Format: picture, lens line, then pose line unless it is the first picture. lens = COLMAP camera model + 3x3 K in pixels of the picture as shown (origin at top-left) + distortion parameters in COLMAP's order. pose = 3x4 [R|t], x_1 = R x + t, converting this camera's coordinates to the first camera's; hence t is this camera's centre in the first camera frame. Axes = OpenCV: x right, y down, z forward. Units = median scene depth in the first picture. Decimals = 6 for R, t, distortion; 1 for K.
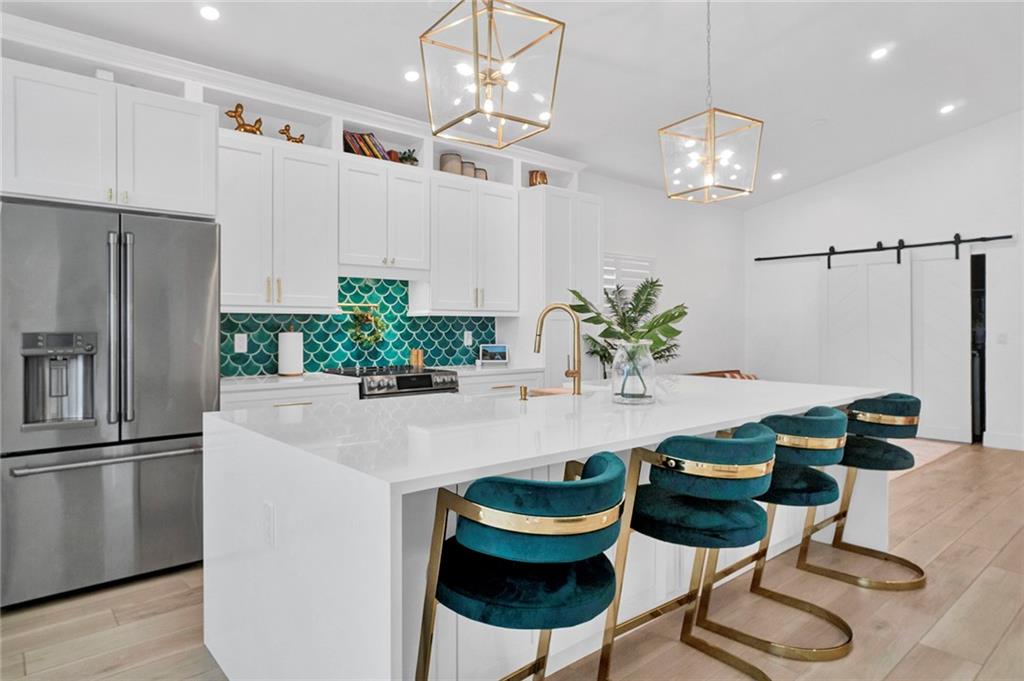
lens RADIAL K [[618.2, 0, 492.9], [0, 618.2, 331.1], [0, 0, 1]] dist [0.004076, -0.000750]
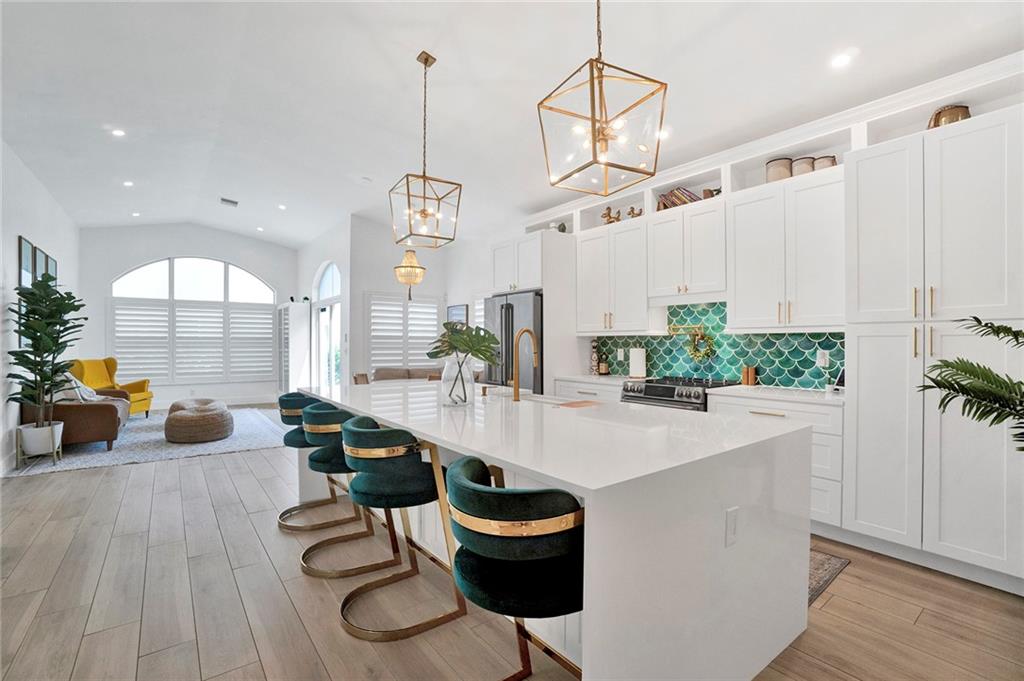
lens RADIAL K [[477.4, 0, 509.9], [0, 477.4, 345.1], [0, 0, 1]] dist [-0.033458, 0.002295]
pose [[-0.053892, 0.001107, -0.998546, 0.724765], [-0.011097, 0.999937, 0.001707, -0.003297], [0.998485, 0.011173, -0.053877, 0.687977]]
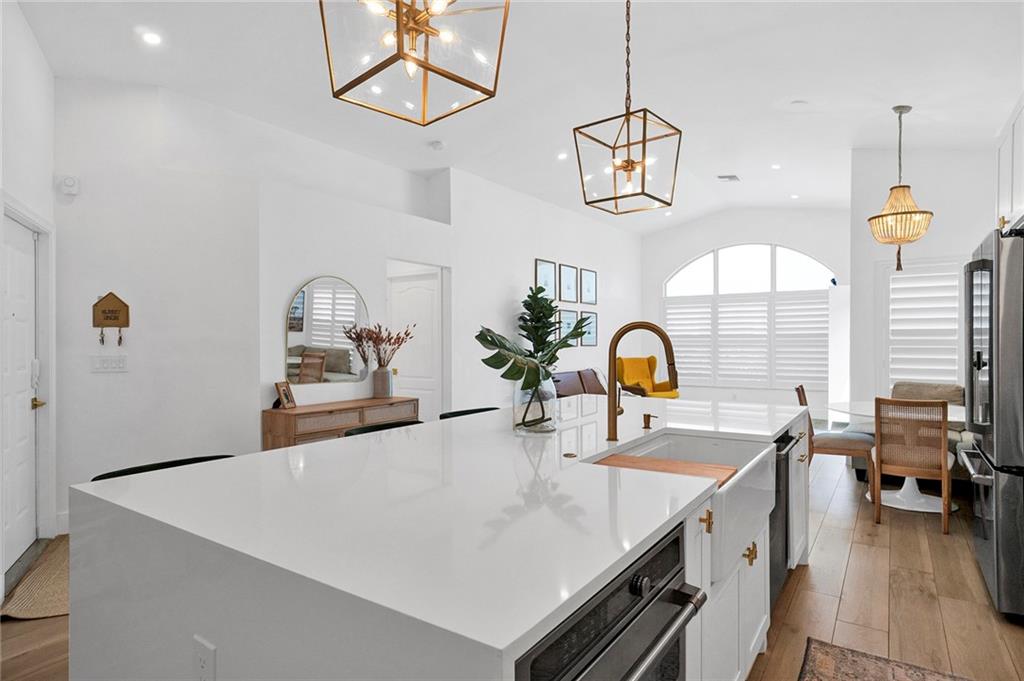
lens RADIAL K [[585.0, 0, 480.6], [0, 585.0, 344.2], [0, 0, 1]] dist [-0.016363, -0.001463]
pose [[-0.968284, 0.002298, -0.249840, 0.319119], [-0.001588, 0.999881, 0.015349, -0.014899], [0.249846, 0.015259, -0.968165, 1.104942]]
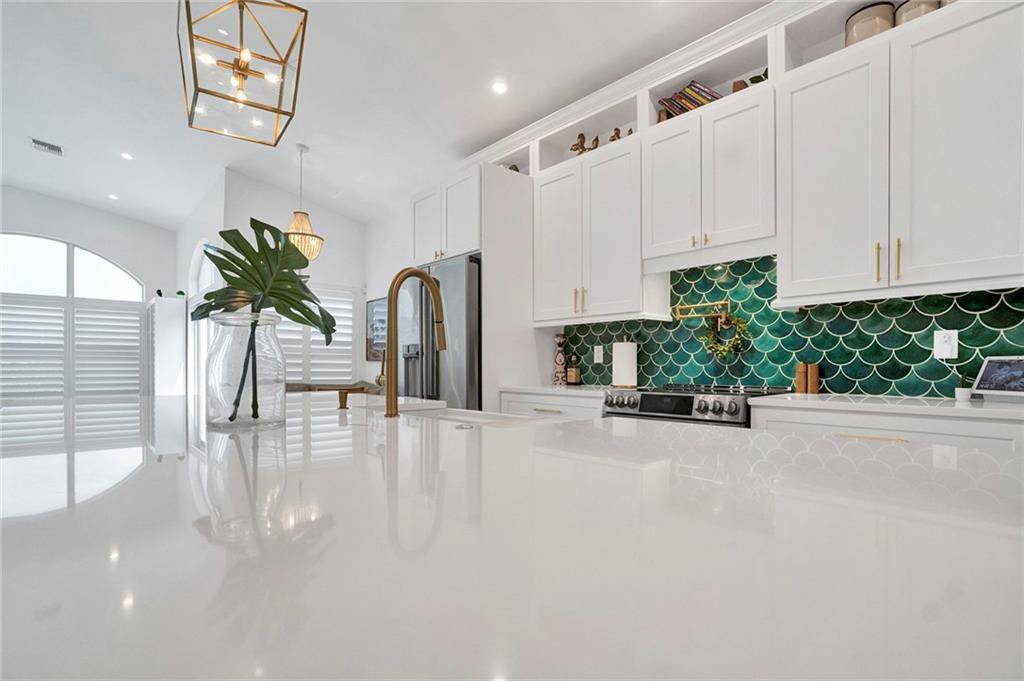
lens RADIAL K [[517.8, 0, 506.1], [0, 517.8, 373.3], [0, 0, 1]] dist [-0.035627, 0.019450]
pose [[0.011517, 0.007505, -0.999906, 0.420997], [-0.011296, 0.999909, 0.007375, 0.041486], [0.999870, 0.011210, 0.011601, 0.730705]]
